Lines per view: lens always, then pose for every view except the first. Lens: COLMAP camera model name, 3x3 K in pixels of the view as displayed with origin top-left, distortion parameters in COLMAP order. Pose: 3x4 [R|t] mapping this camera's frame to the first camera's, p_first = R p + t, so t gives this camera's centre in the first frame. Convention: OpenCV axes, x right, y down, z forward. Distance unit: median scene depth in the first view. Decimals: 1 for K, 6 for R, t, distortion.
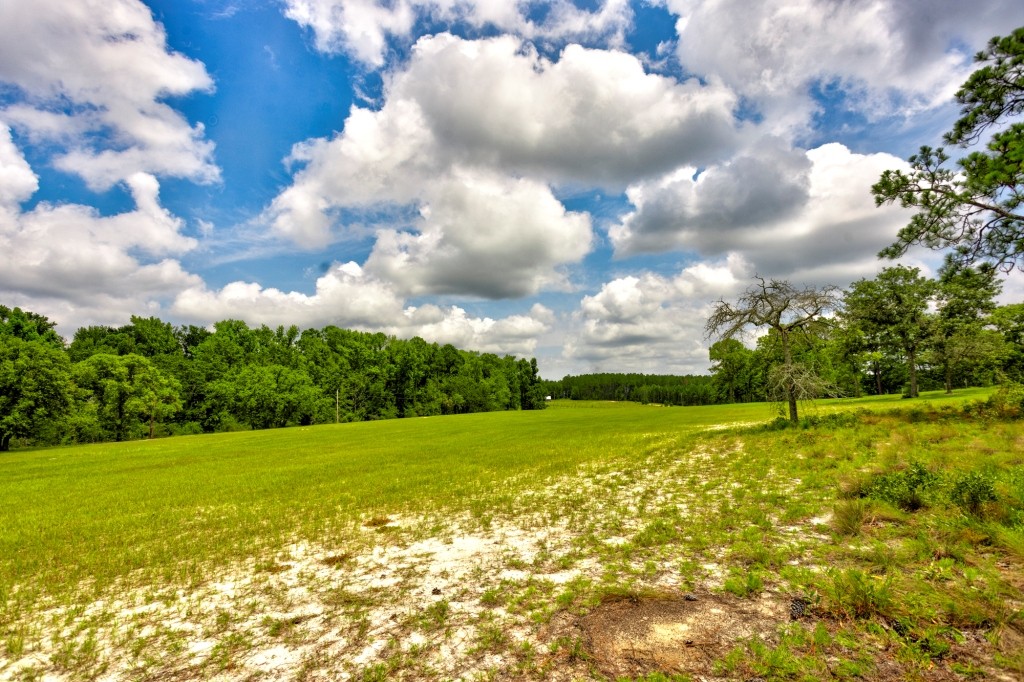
lens RADIAL K [[496.5, 0, 511.7], [0, 496.5, 338.7], [0, 0, 1]] dist [0.003957, 0.001118]
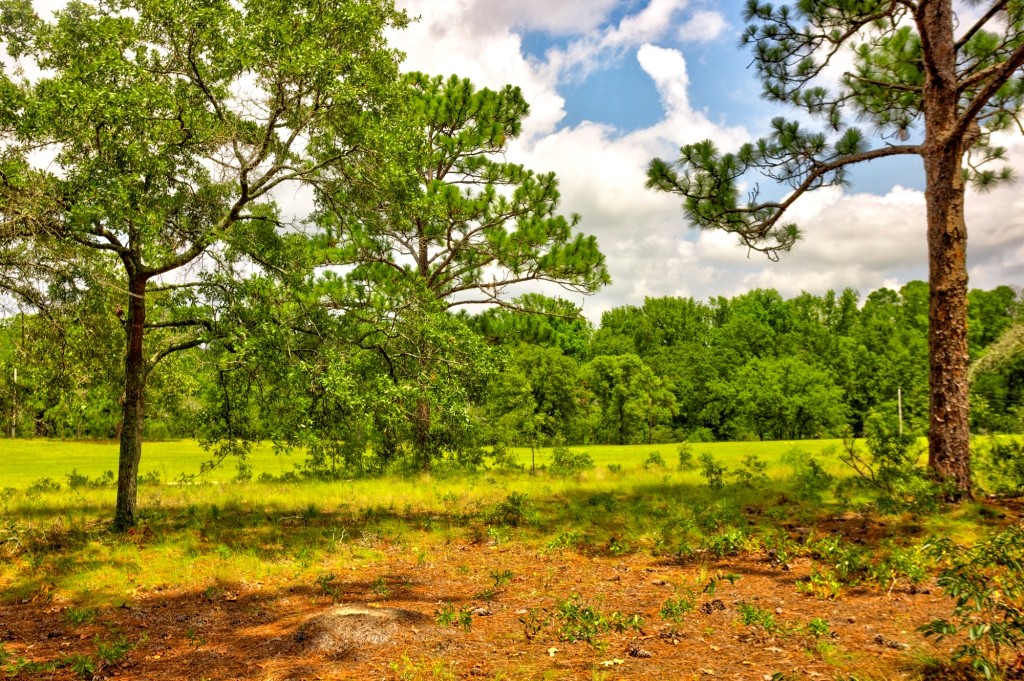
lens RADIAL K [[948.6, 0, 511.8], [0, 948.6, 342.2], [0, 0, 1]] dist [0.002356, 0.000000]
pose [[0.664931, -0.024776, -0.746494, 0.357647], [0.074806, 0.996633, 0.033554, -0.055708], [0.743149, -0.078153, 0.664546, -0.295370]]
